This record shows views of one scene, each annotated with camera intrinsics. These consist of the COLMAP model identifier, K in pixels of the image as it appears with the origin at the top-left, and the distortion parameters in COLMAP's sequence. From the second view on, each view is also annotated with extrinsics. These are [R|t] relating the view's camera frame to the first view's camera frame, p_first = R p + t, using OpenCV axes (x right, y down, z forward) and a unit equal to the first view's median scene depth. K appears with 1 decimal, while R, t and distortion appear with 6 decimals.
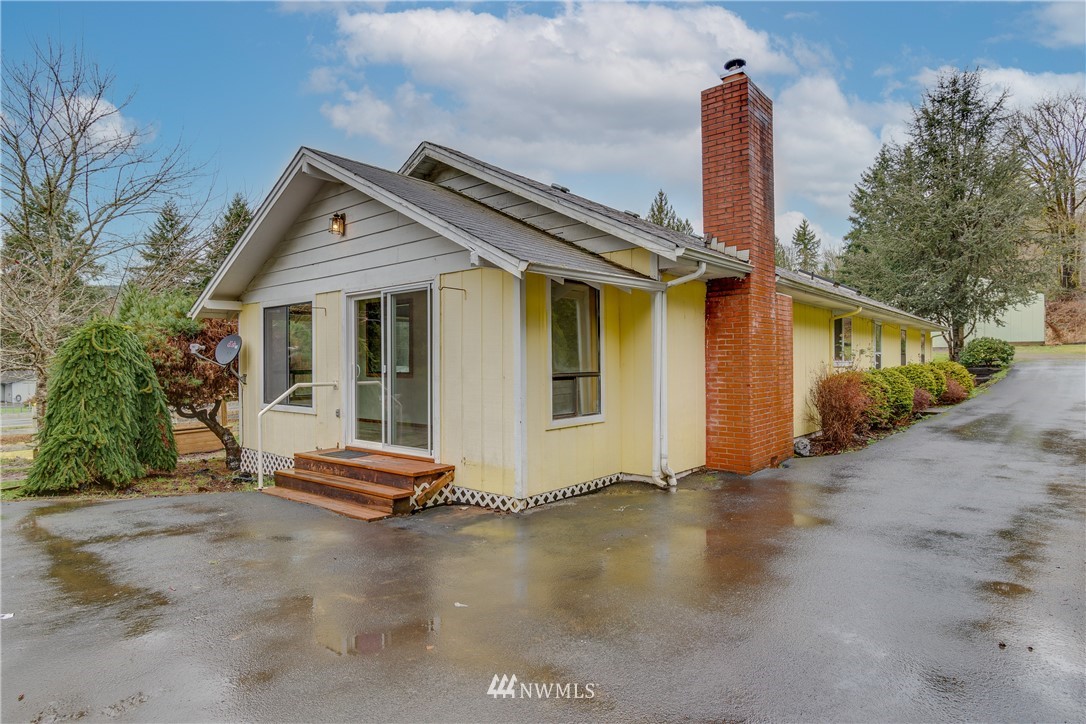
lens RADIAL K [[575.5, 0, 561.9], [0, 575.5, 363.1], [0, 0, 1]] dist [0.001248, -0.000424]
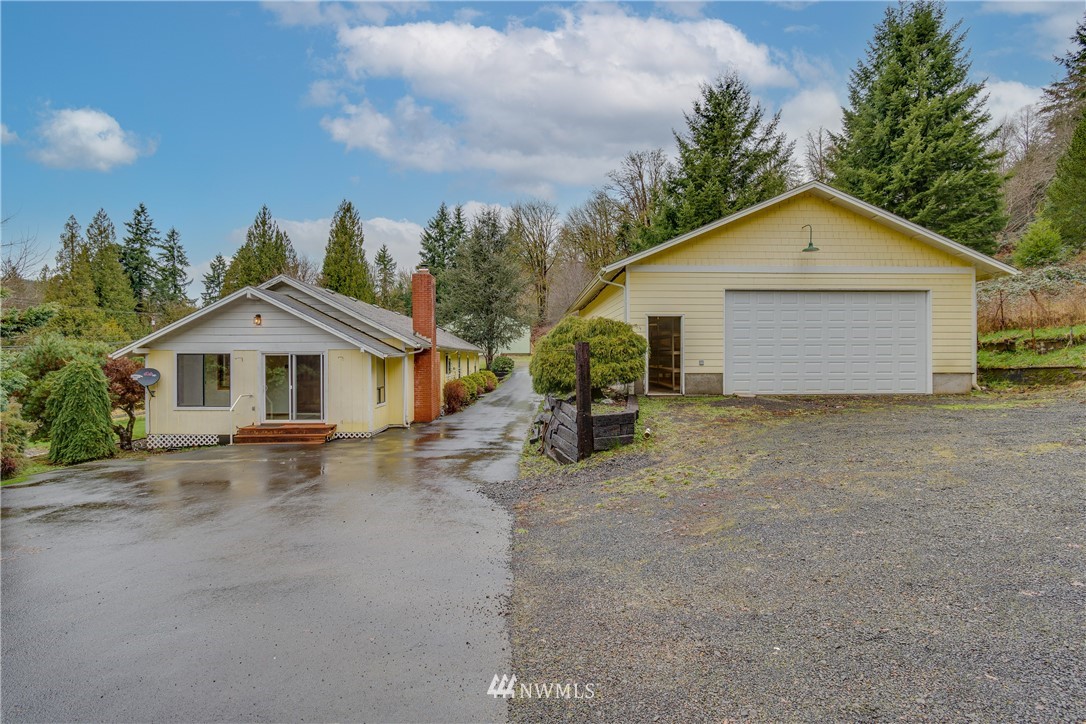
lens RADIAL K [[478.6, 0, 543.4], [0, 478.6, 360.6], [0, 0, 1]] dist [0.000984, -0.000496]
pose [[0.751681, 0.006916, 0.659490, -0.540410], [-0.006316, 0.999975, -0.003288, -0.063960], [-0.659496, -0.001694, 0.751706, -0.734979]]
